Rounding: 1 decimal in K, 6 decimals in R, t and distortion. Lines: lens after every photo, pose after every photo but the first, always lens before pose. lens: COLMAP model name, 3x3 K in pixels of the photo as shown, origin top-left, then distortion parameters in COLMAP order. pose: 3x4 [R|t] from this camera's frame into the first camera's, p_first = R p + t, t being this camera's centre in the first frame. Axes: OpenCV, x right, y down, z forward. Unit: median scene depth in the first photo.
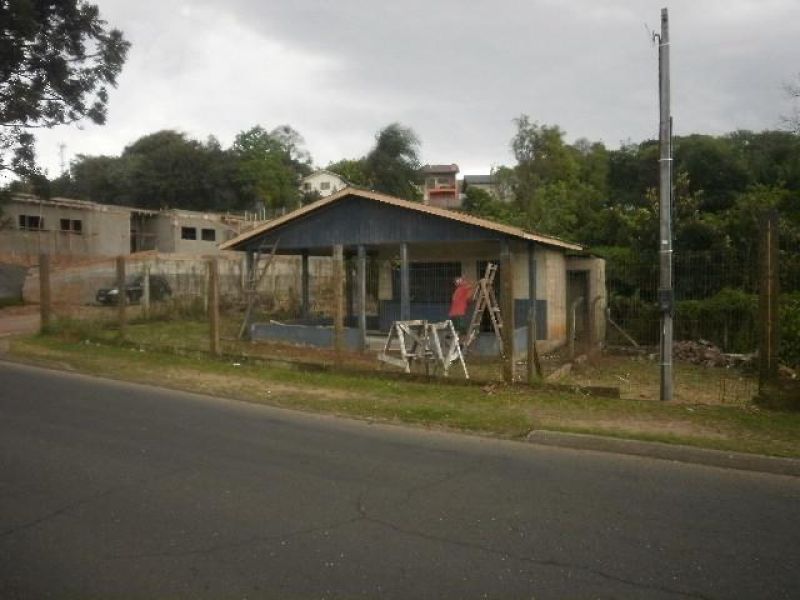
lens RADIAL K [[629.4, 0, 400.0], [0, 629.4, 300.0], [0, 0, 1]] dist [-0.101432, 0.048291]
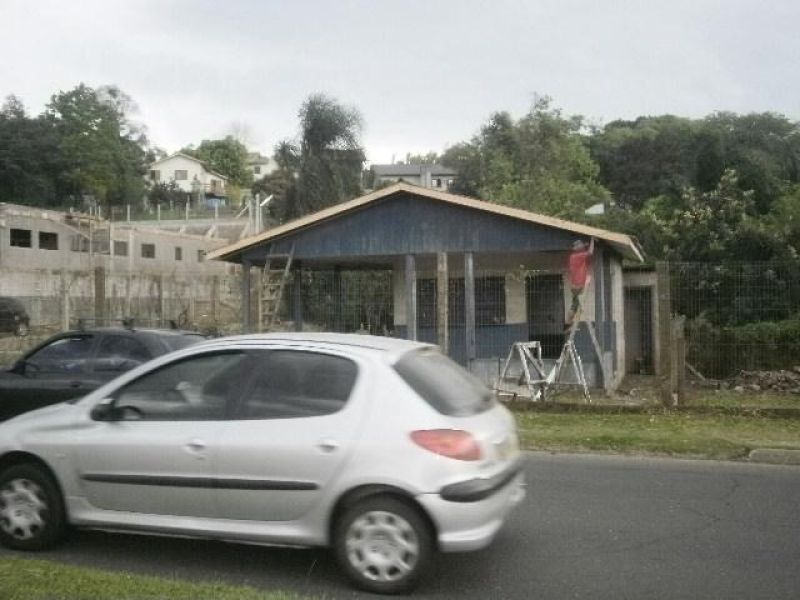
lens RADIAL K [[884.3, 0, 400.0], [0, 884.3, 300.0], [0, 0, 1]] dist [0.052388, -0.011879]
pose [[0.982661, -0.001138, 0.185407, -0.105530], [0.009308, 0.999023, -0.043201, 0.007361], [-0.185177, 0.044177, 0.981712, -0.041829]]
